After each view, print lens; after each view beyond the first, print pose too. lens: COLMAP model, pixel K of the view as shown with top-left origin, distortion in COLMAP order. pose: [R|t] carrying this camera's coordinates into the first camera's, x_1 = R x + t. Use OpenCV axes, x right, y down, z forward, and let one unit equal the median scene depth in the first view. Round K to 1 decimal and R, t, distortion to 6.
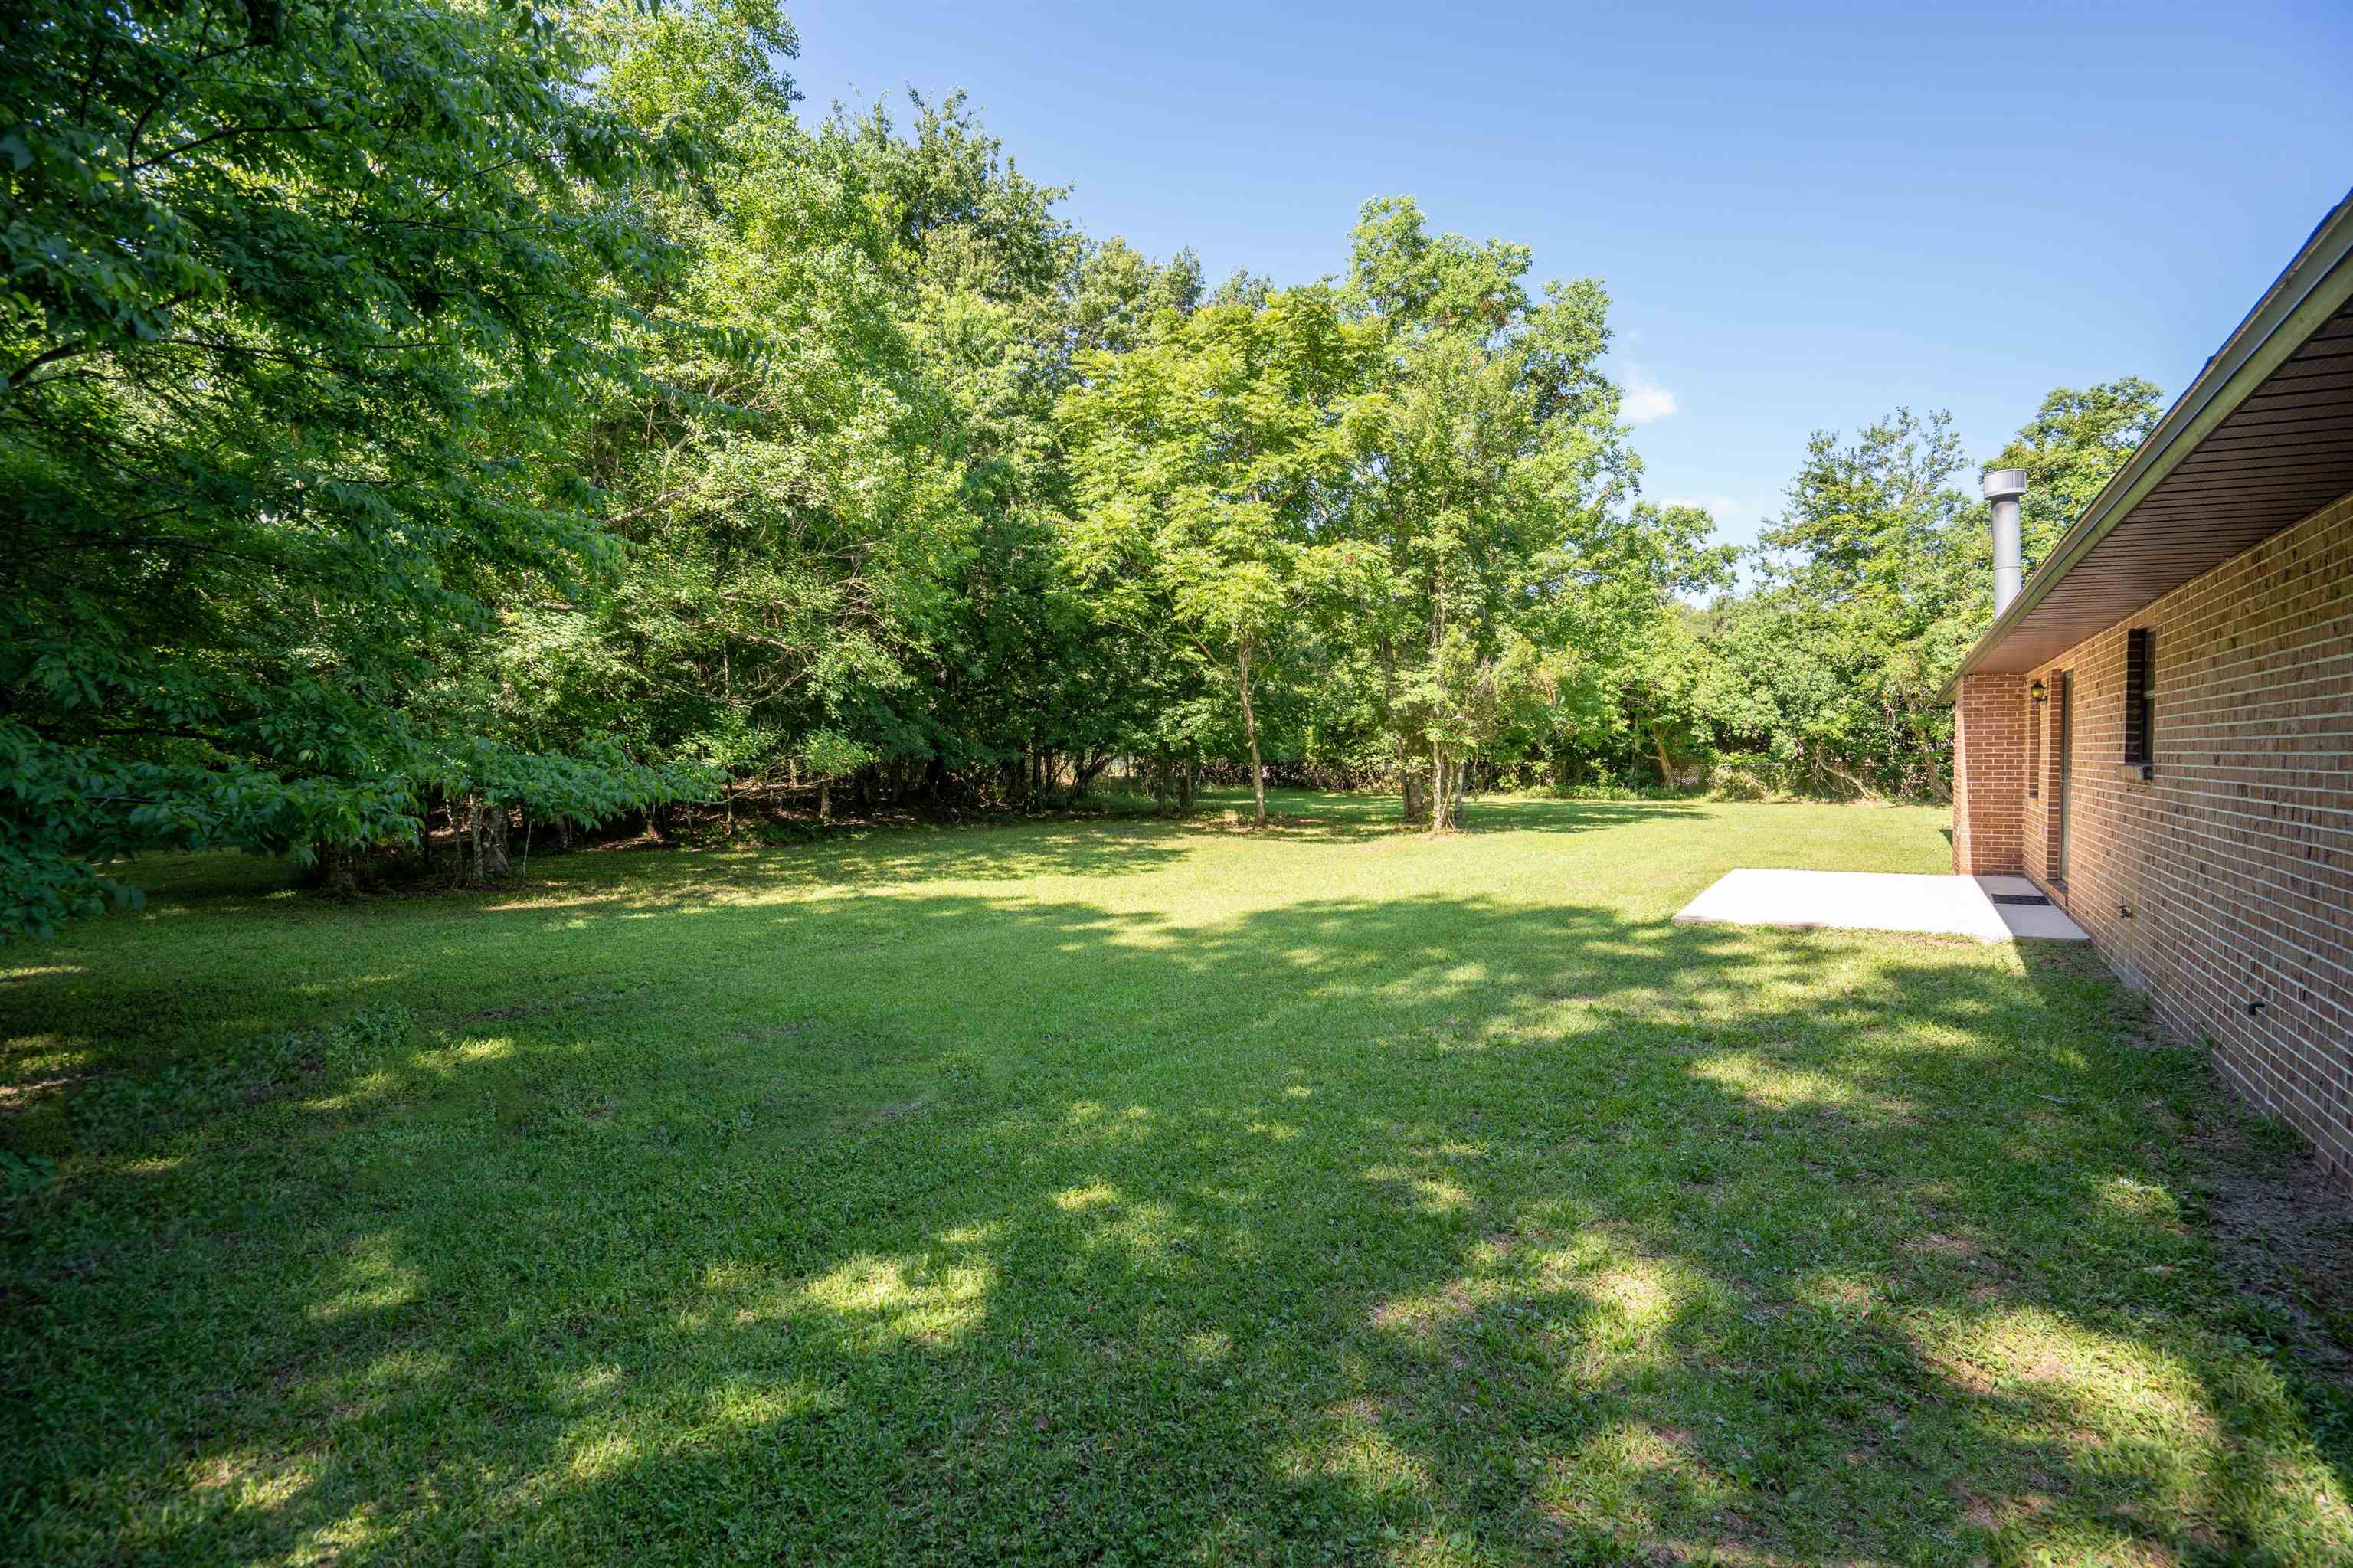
lens RADIAL K [[1081.9, 0, 1191.7], [0, 1081.9, 731.0], [0, 0, 1]] dist [0.000377, 0.000932]
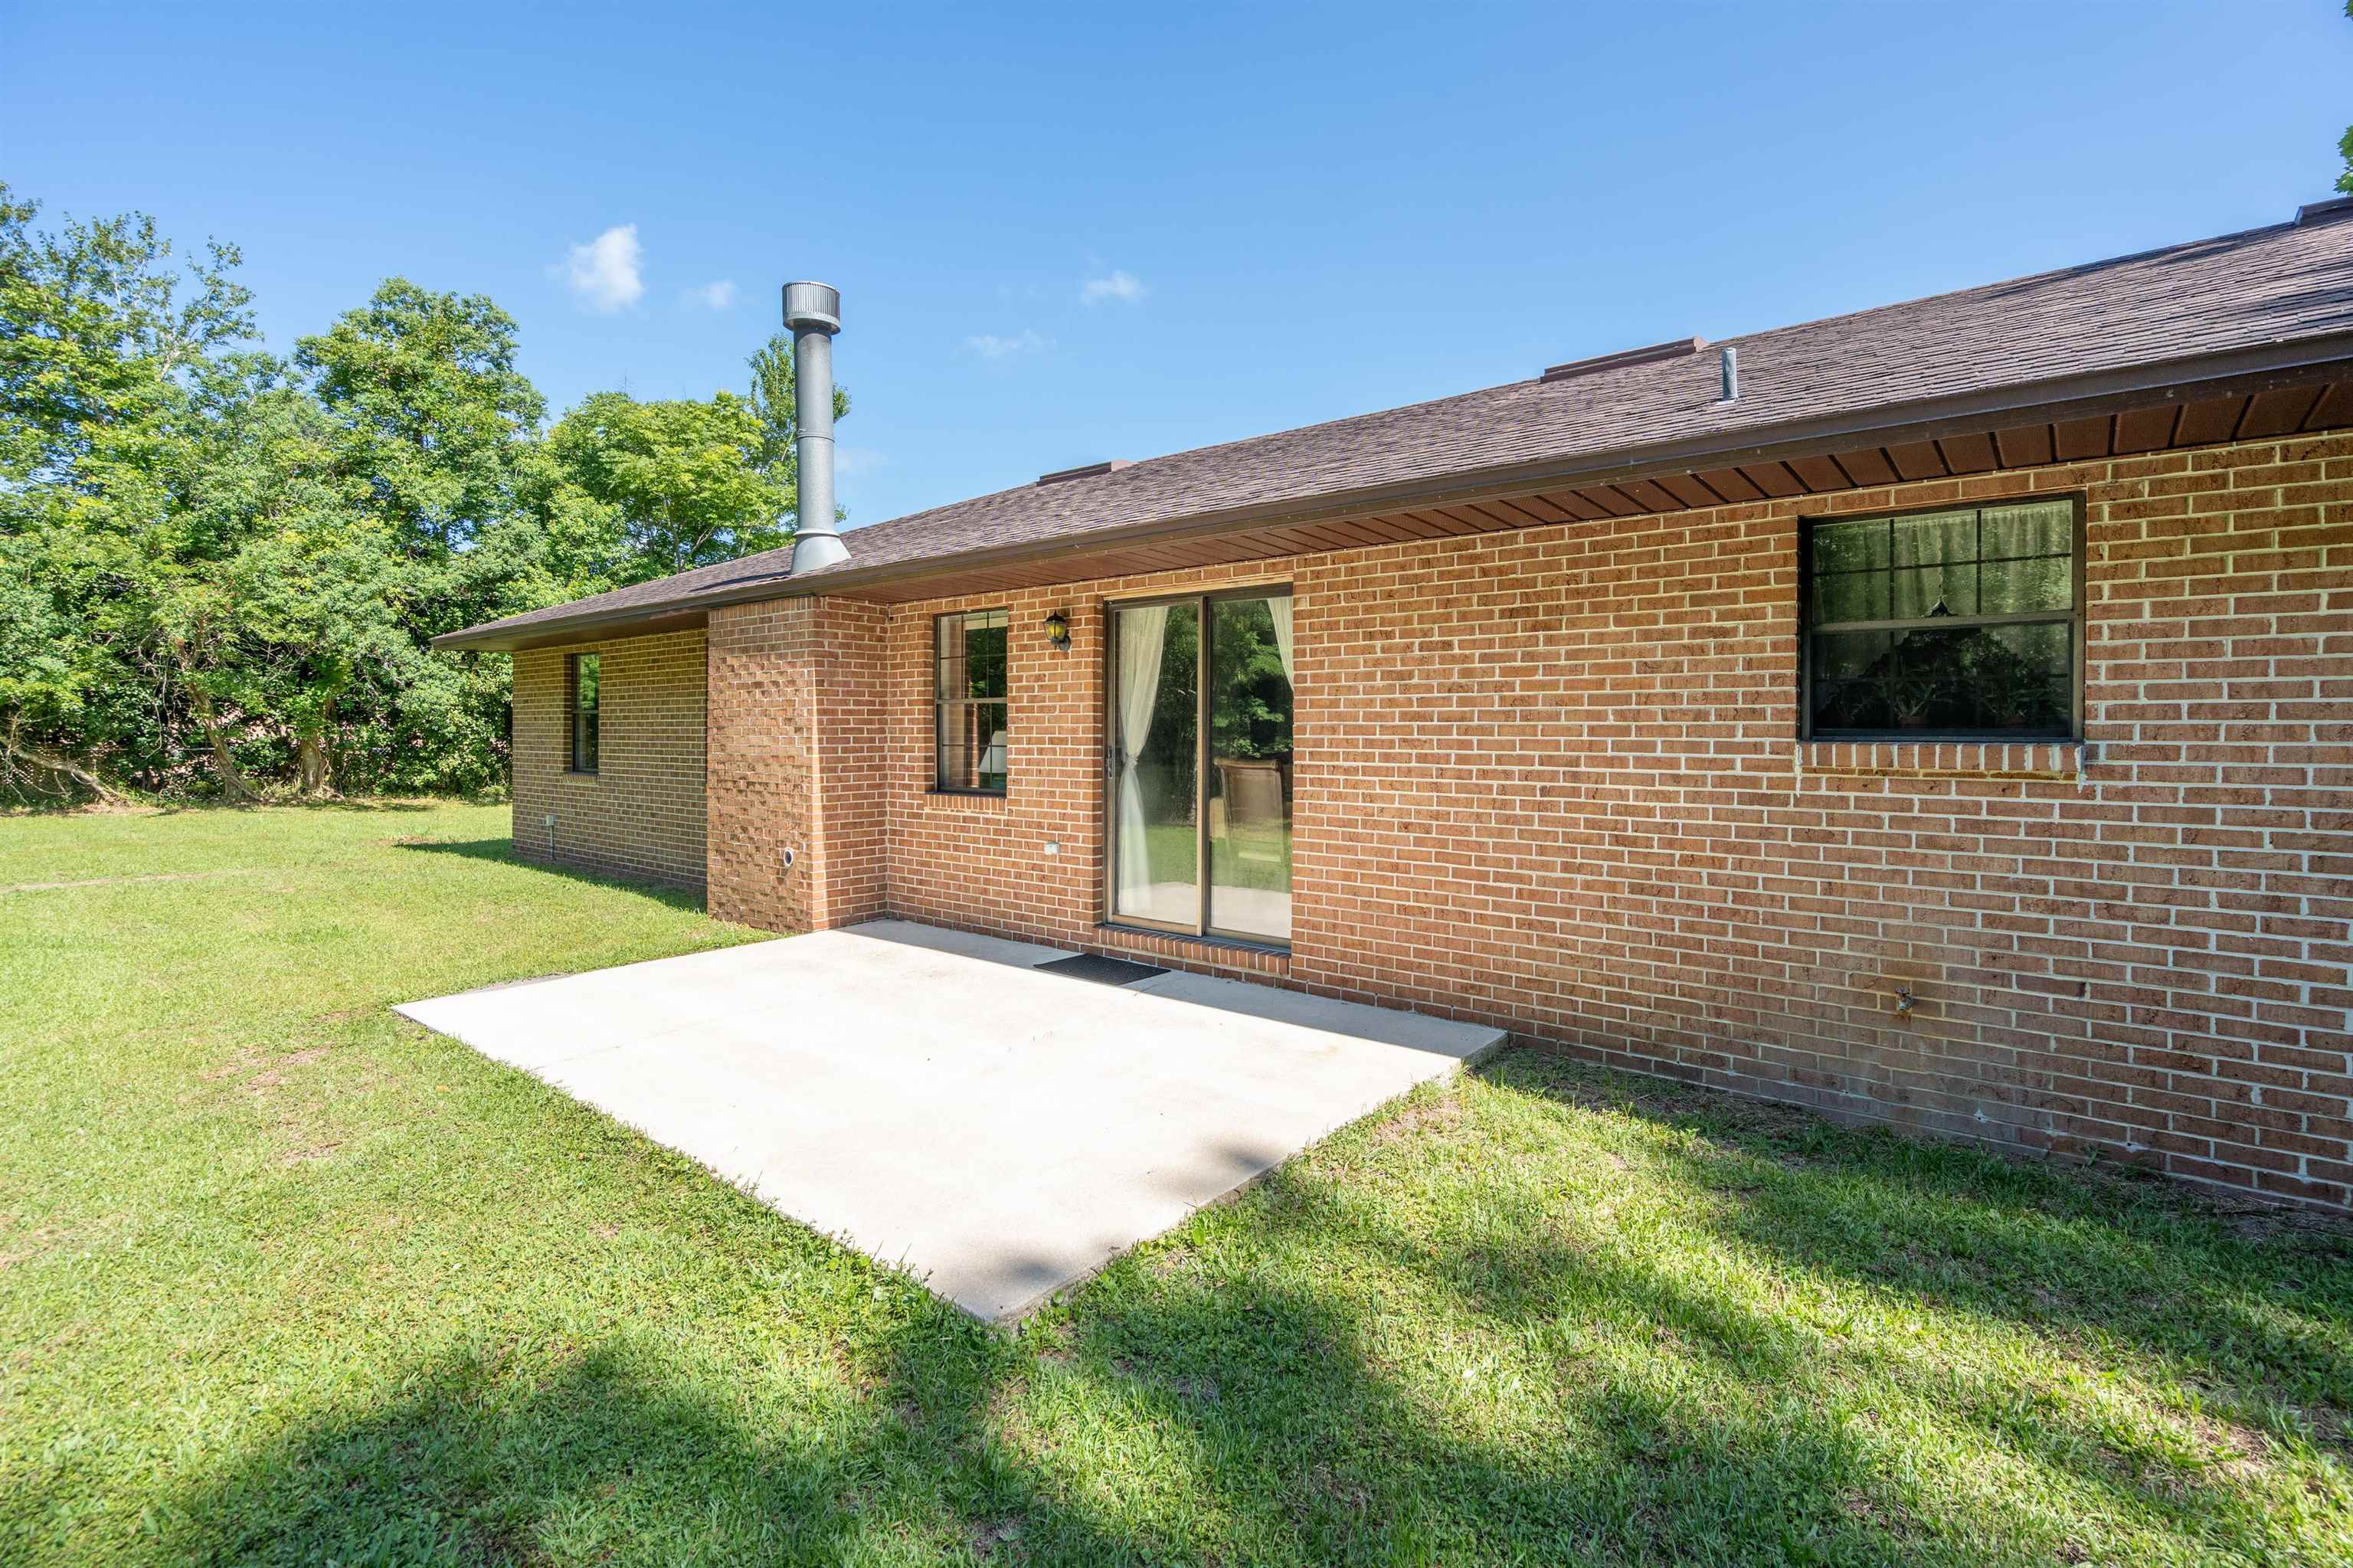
lens RADIAL K [[1081.9, 0, 1191.7], [0, 1081.9, 731.0], [0, 0, 1]] dist [0.000377, 0.000932]
pose [[0.096980, 0.007519, 0.995258, 0.059414], [-0.024457, 0.999688, -0.005169, 0.008918], [-0.994986, -0.023840, 0.097133, 0.317449]]
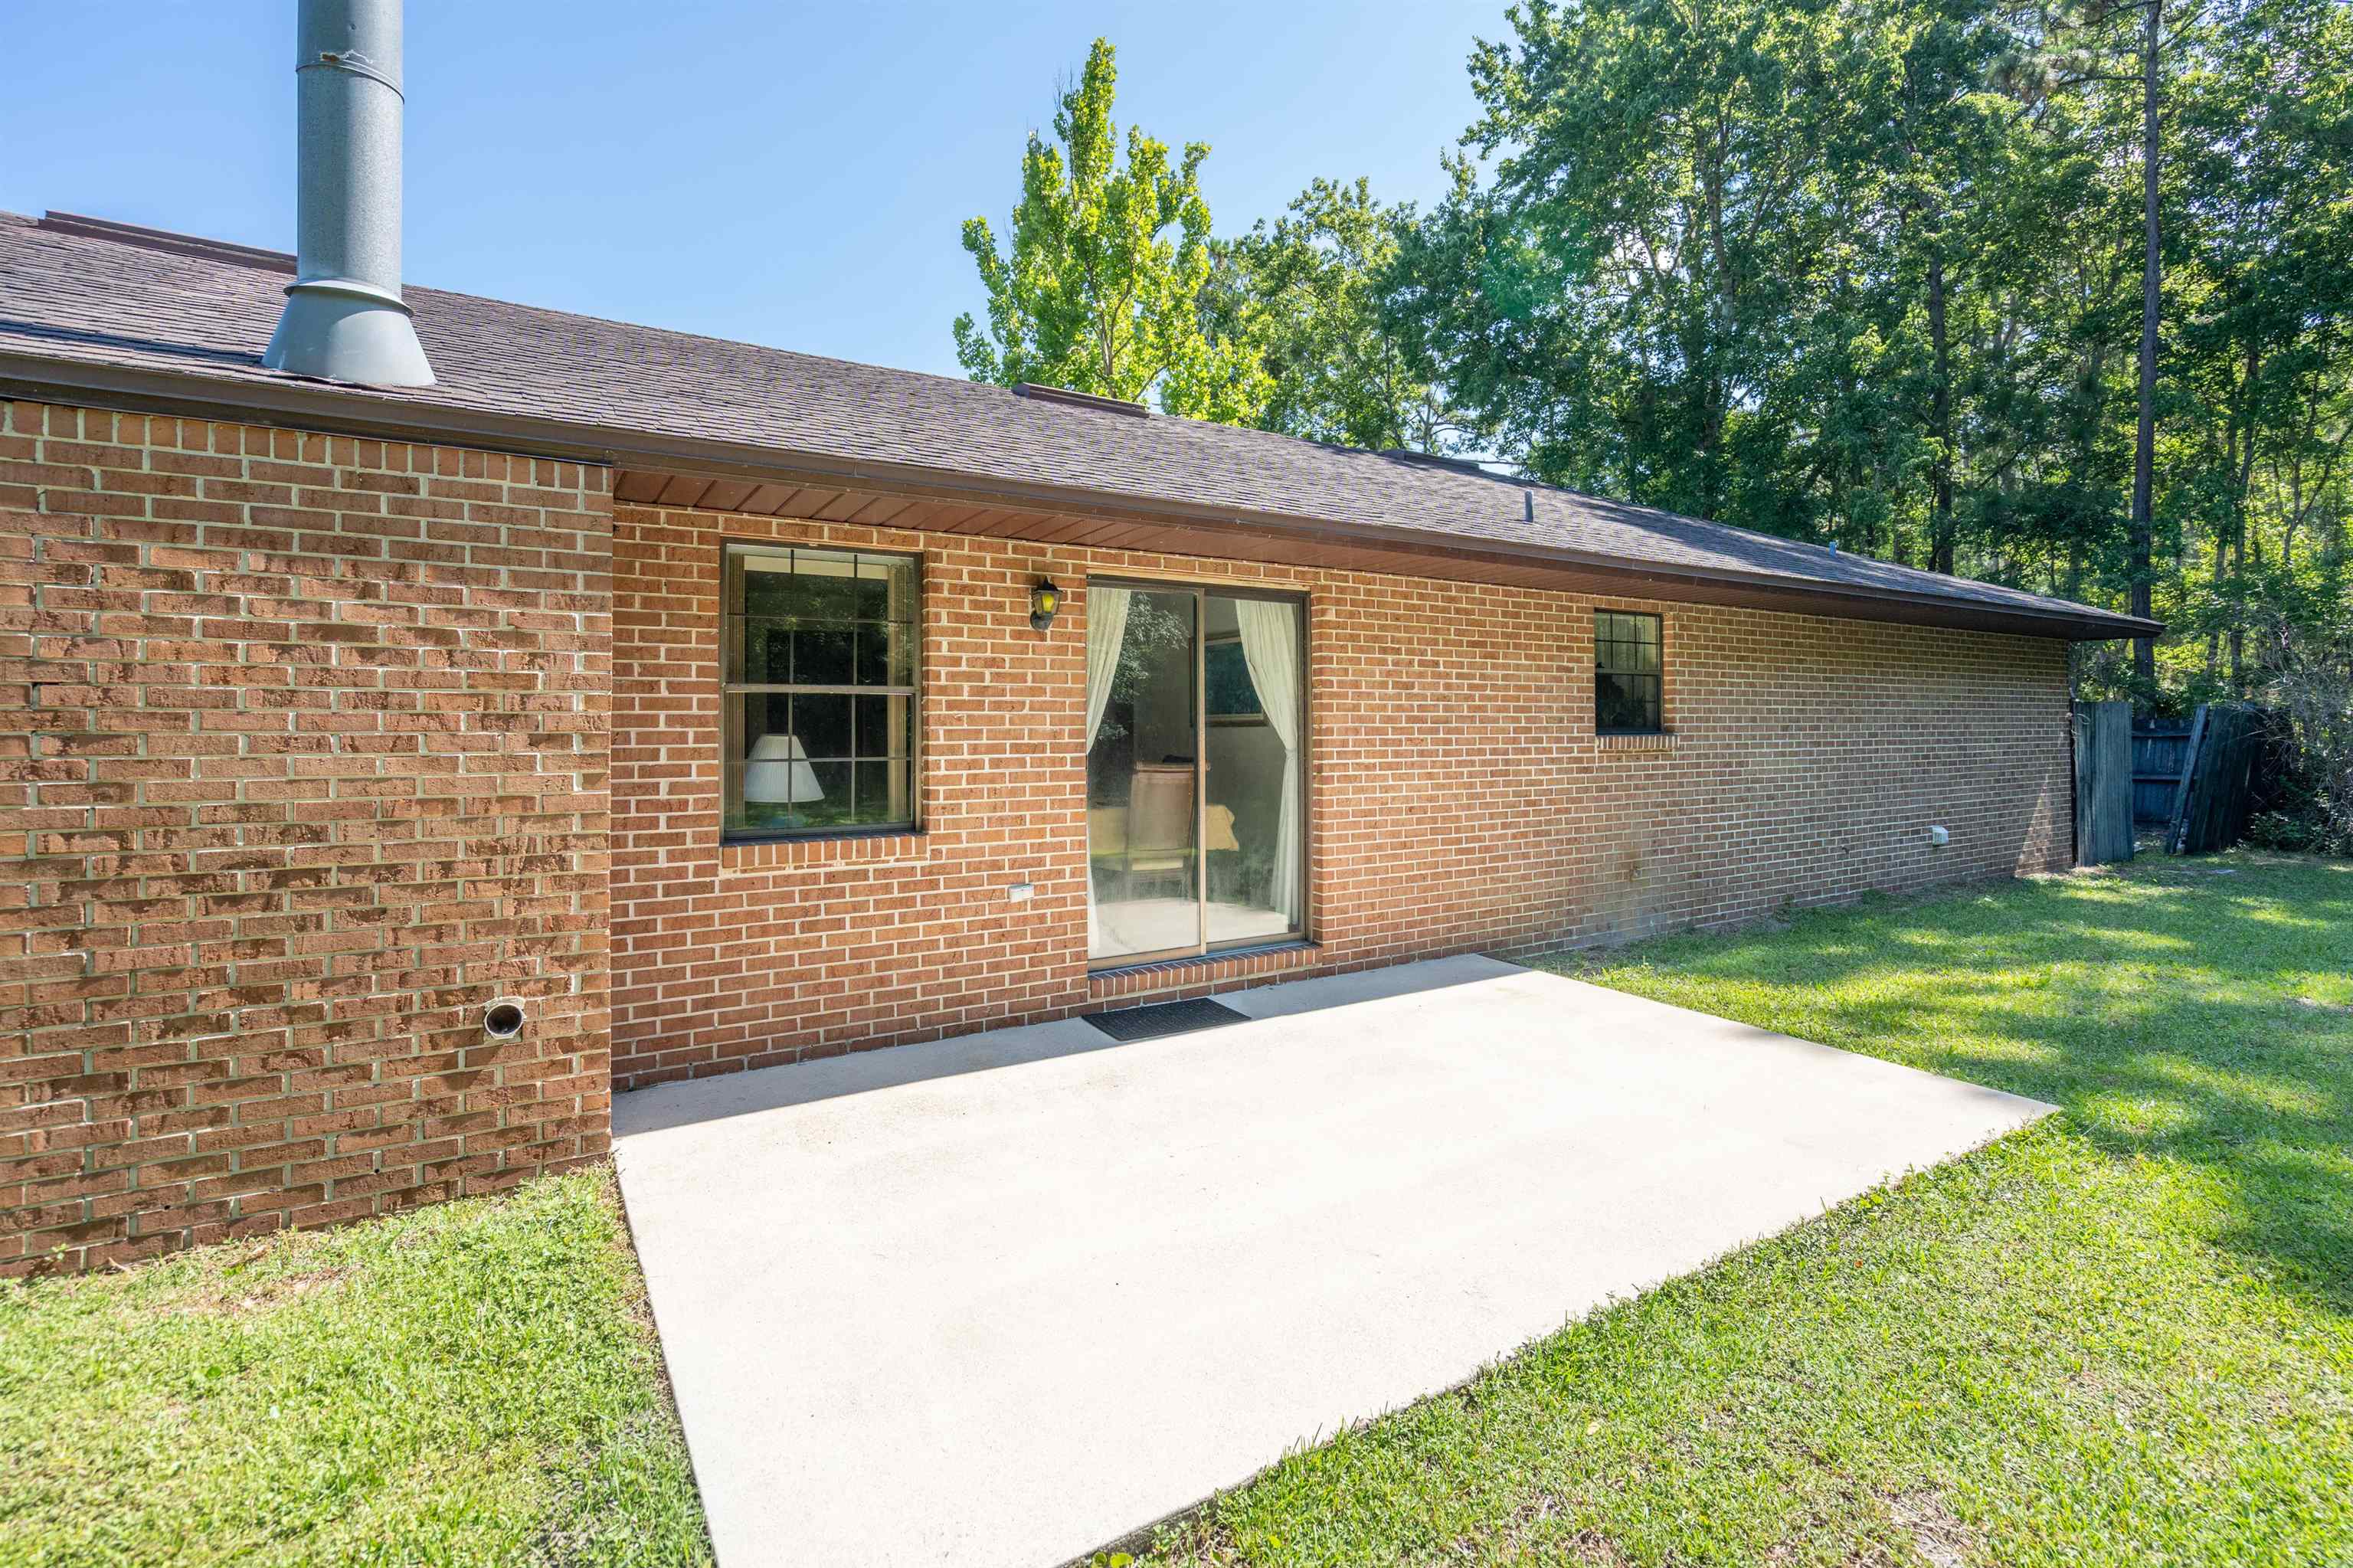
lens RADIAL K [[1081.9, 0, 1191.7], [0, 1081.9, 731.0], [0, 0, 1]] dist [0.000377, 0.000932]
pose [[-0.910337, 0.008921, 0.413773, 0.198209], [0.001357, 0.999827, -0.018572, 0.011104], [-0.413867, -0.016345, -0.910191, 0.527118]]
